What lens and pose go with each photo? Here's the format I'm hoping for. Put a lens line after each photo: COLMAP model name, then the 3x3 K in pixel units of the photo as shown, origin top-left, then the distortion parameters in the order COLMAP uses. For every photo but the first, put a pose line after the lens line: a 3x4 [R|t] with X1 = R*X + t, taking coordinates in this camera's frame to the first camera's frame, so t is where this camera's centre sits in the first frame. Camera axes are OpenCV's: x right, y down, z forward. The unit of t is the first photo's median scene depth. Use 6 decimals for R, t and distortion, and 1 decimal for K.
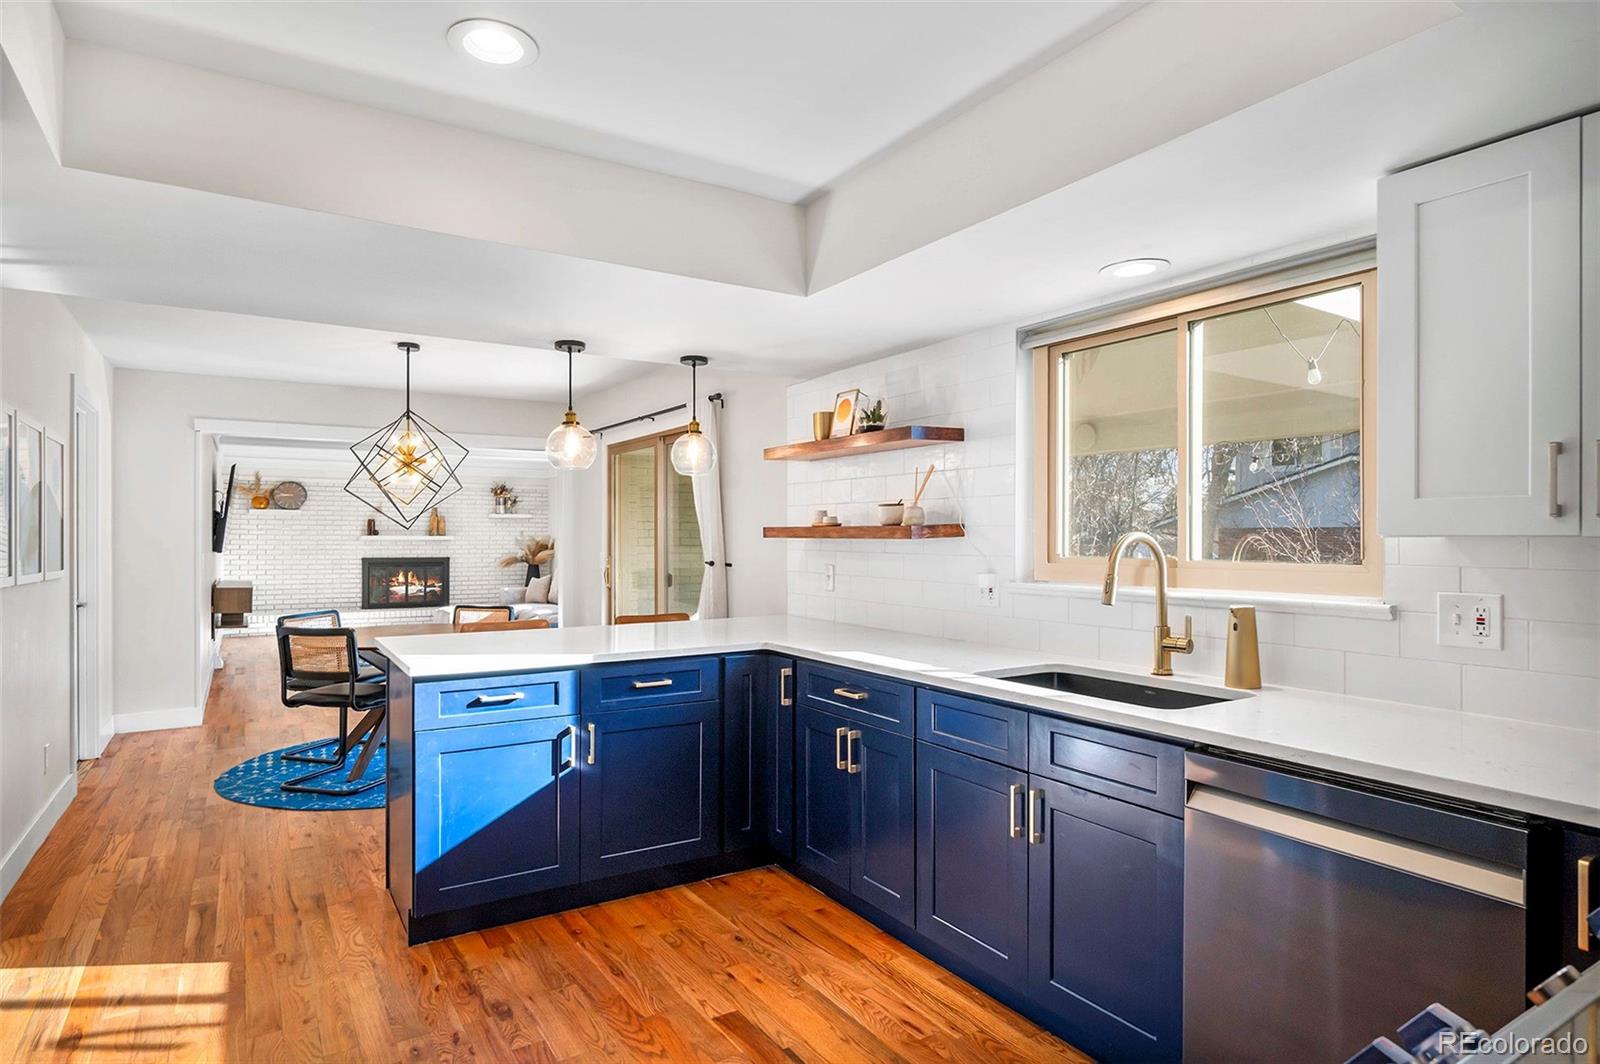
lens RADIAL K [[875.8, 0, 802.0], [0, 875.8, 537.5], [0, 0, 1]] dist [-0.006381, -0.003431]
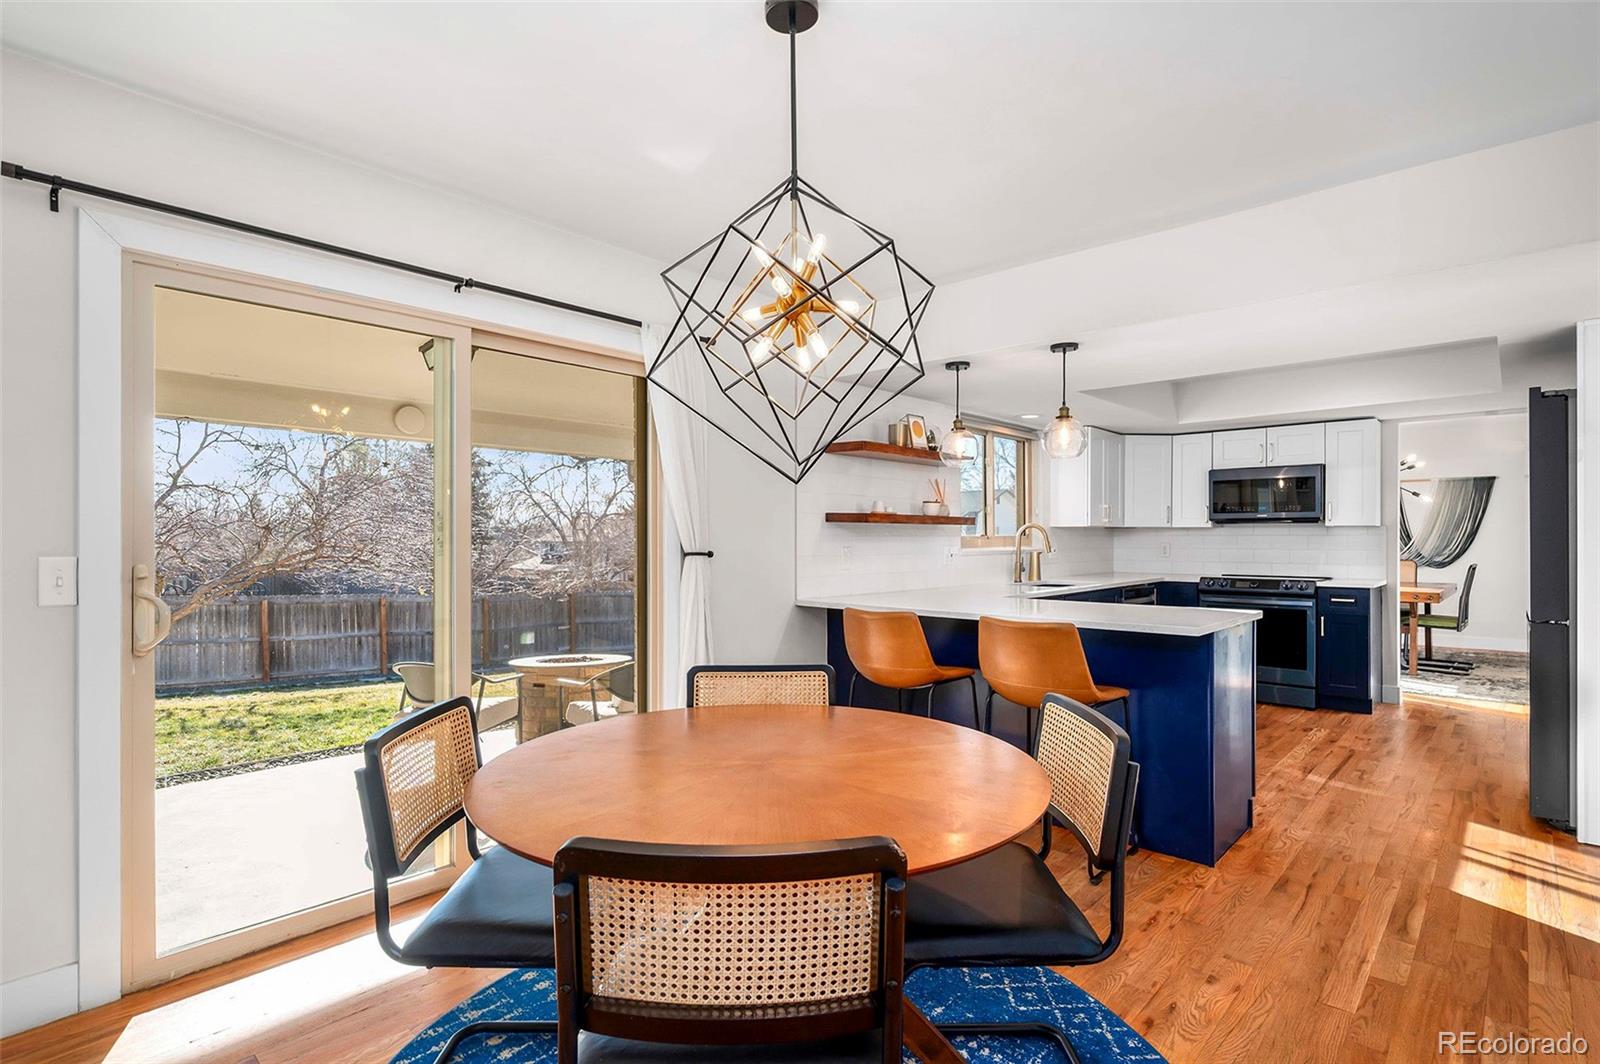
lens RADIAL K [[737.8, 0, 815.8], [0, 737.8, 535.0], [0, 0, 1]] dist [-0.003714, 0.000974]
pose [[-0.234111, -0.007677, 0.972180, -0.302219], [-0.008954, 0.999943, 0.005740, 0.003501], [-0.972169, -0.007361, -0.234166, 0.417200]]
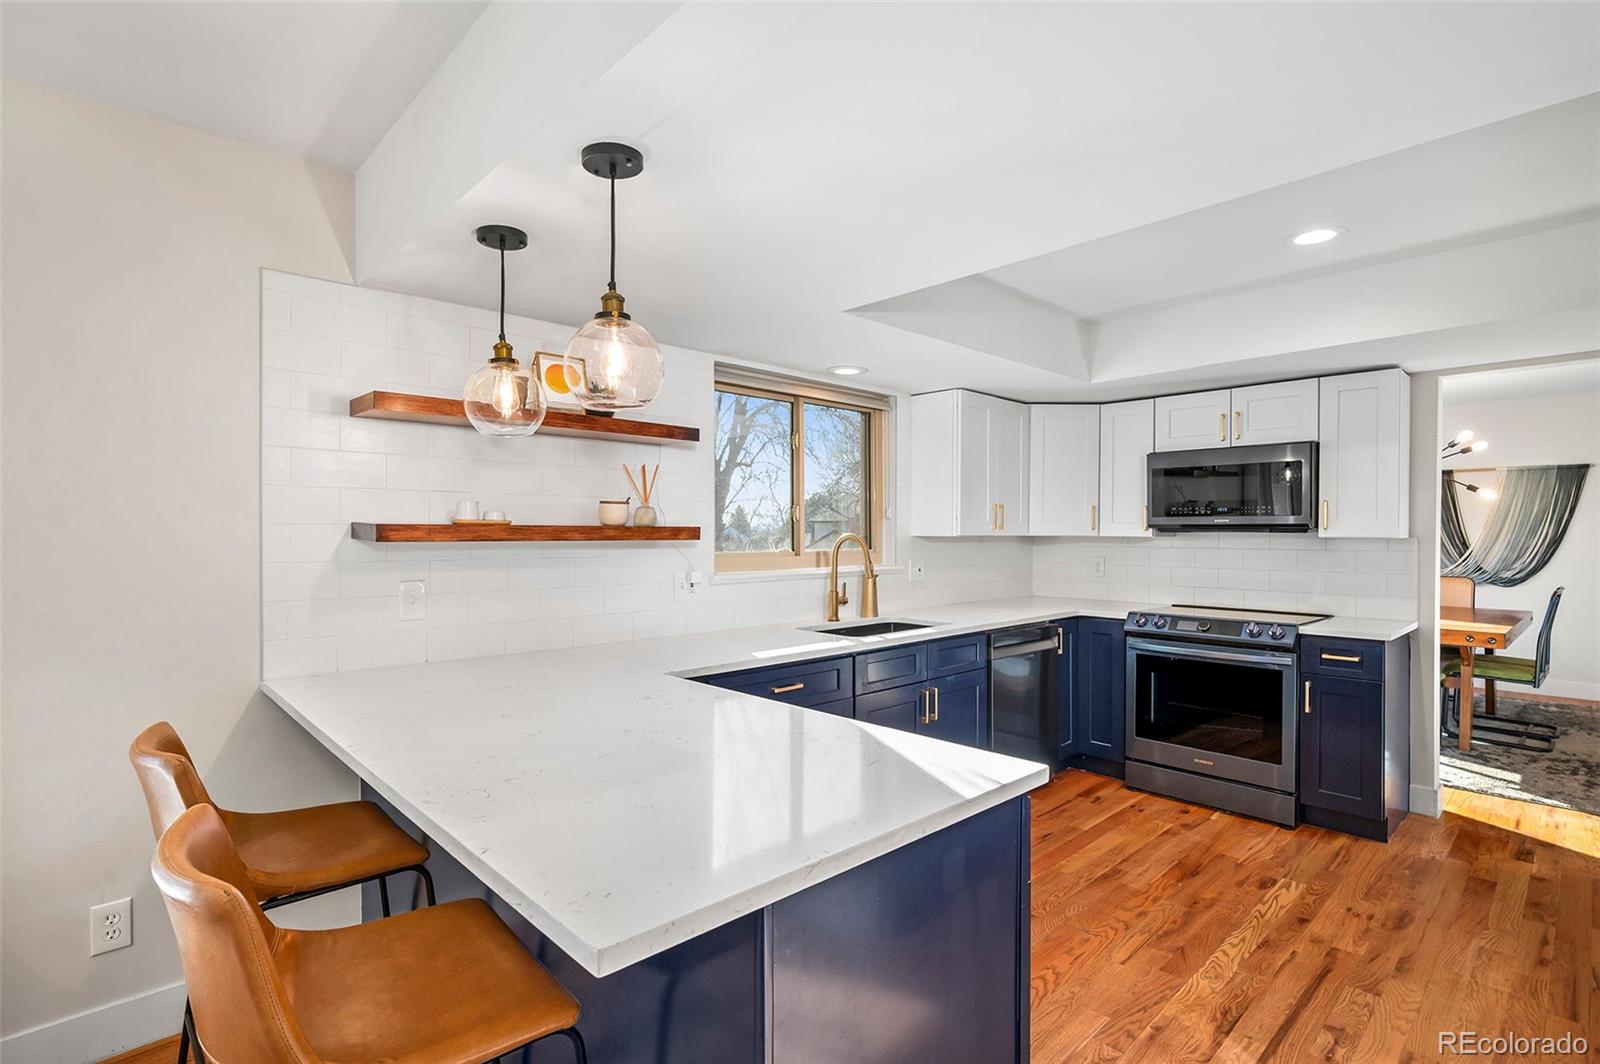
lens RADIAL K [[737.8, 0, 794.7], [0, 737.8, 535.9], [0, 0, 1]] dist [-0.003714, 0.000974]
pose [[-0.167025, -0.014457, 0.985847, -0.196505], [-0.010458, 0.999862, 0.012890, -0.003917], [-0.985897, -0.008157, -0.167153, 0.271174]]
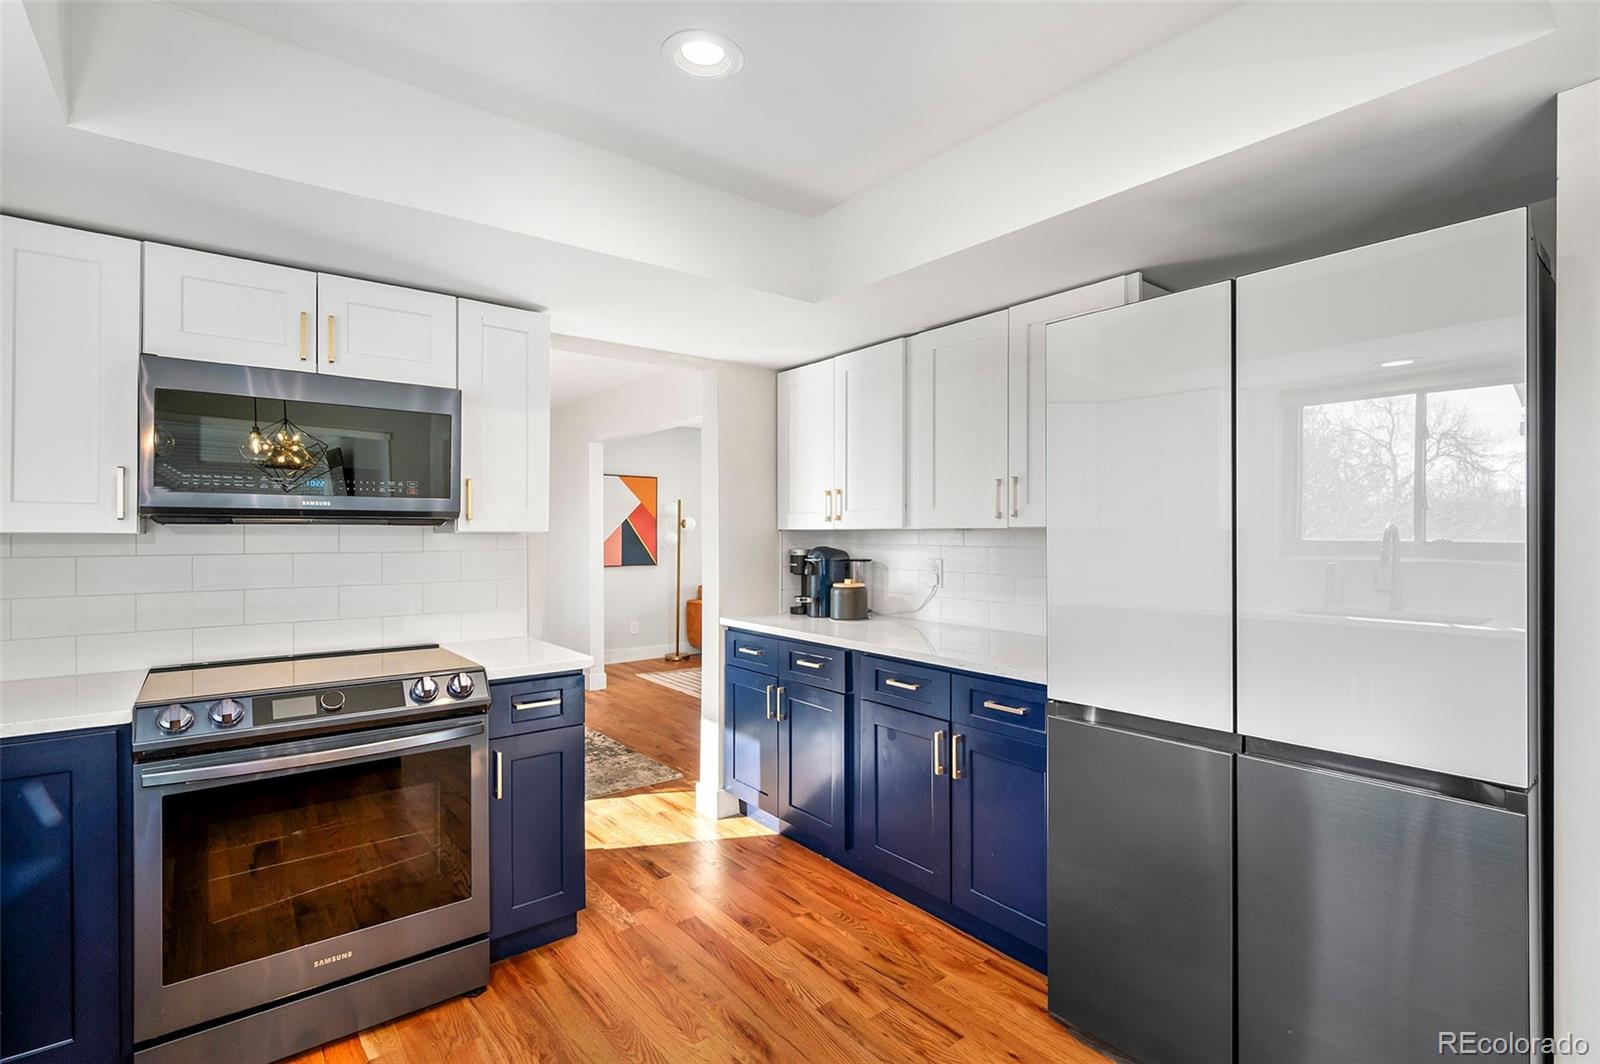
lens RADIAL K [[744.3, 0, 807.2], [0, 744.3, 528.8], [0, 0, 1]] dist [-0.000743, -0.000261]
pose [[-0.995657, -0.008230, -0.092732, -0.029799], [-0.007106, 0.999897, -0.012440, -0.001002], [0.092824, -0.011727, -0.995613, 0.228999]]
